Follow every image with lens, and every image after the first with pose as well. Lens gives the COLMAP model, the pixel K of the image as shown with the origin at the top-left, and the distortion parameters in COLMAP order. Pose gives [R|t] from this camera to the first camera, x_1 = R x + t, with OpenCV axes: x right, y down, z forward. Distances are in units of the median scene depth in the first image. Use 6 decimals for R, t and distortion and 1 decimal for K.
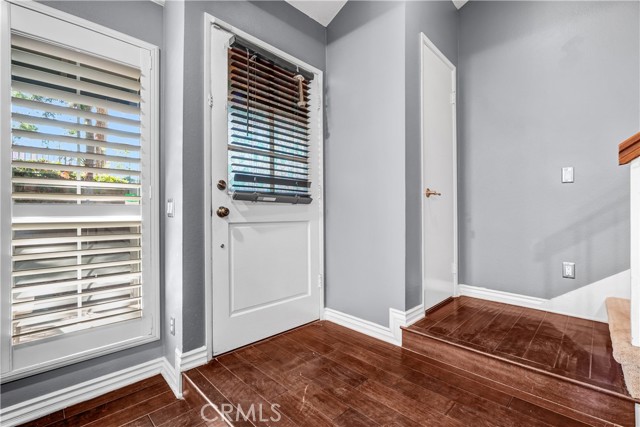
lens RADIAL K [[282.6, 0, 319.3], [0, 282.6, 216.8], [0, 0, 1]] dist [-0.005169, 0.000913]
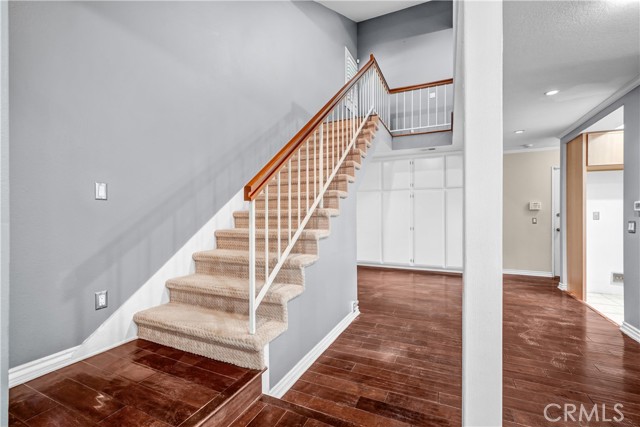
lens RADIAL K [[282.6, 0, 320.6], [0, 282.6, 215.0], [0, 0, 1]] dist [-0.005169, 0.000913]
pose [[-0.332487, 0.003934, 0.943100, -0.168912], [0.001740, 0.999992, -0.003558, -0.070616], [-0.943106, 0.000458, -0.332491, 0.647751]]
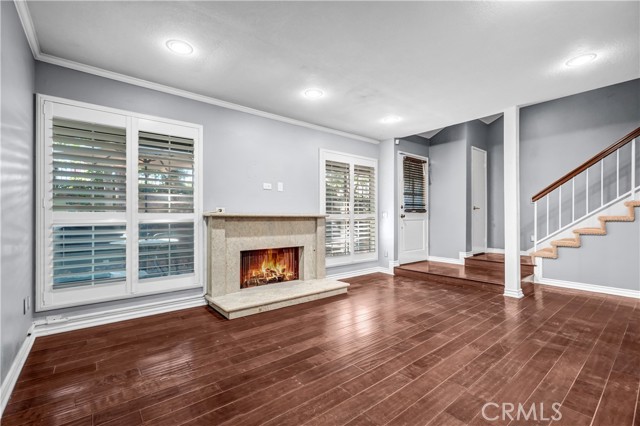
lens RADIAL K [[282.6, 0, 320.6], [0, 282.6, 218.7], [0, 0, 1]] dist [-0.005169, 0.000913]
pose [[0.994037, 0.002722, -0.109005, -0.739775], [-0.002742, 0.999996, -0.000038, 0.011163], [0.109005, 0.000336, 0.994041, -1.735807]]
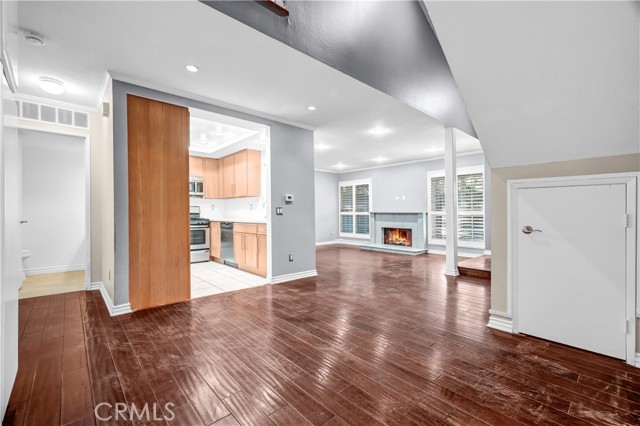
lens RADIAL K [[282.6, 0, 311.1], [0, 282.6, 214.5], [0, 0, 1]] dist [-0.005169, 0.000913]
pose [[-0.076135, 0.010694, -0.997040, 2.657320], [-0.005326, 0.999924, 0.011132, -0.016635], [0.997083, 0.006158, -0.076072, -0.796077]]
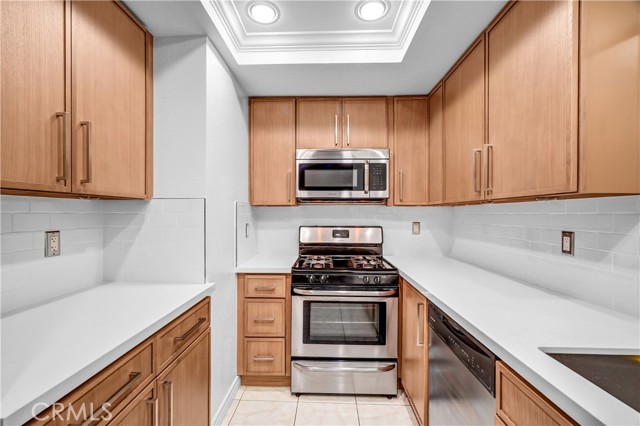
lens RADIAL K [[282.6, 0, 314.7], [0, 282.6, 213.3], [0, 0, 1]] dist [-0.005169, 0.000913]
pose [[-0.726687, 0.006158, -0.686941, 0.674218], [-0.002072, 0.999936, 0.011155, -0.133777], [0.686965, 0.009529, -0.726628, -1.576032]]
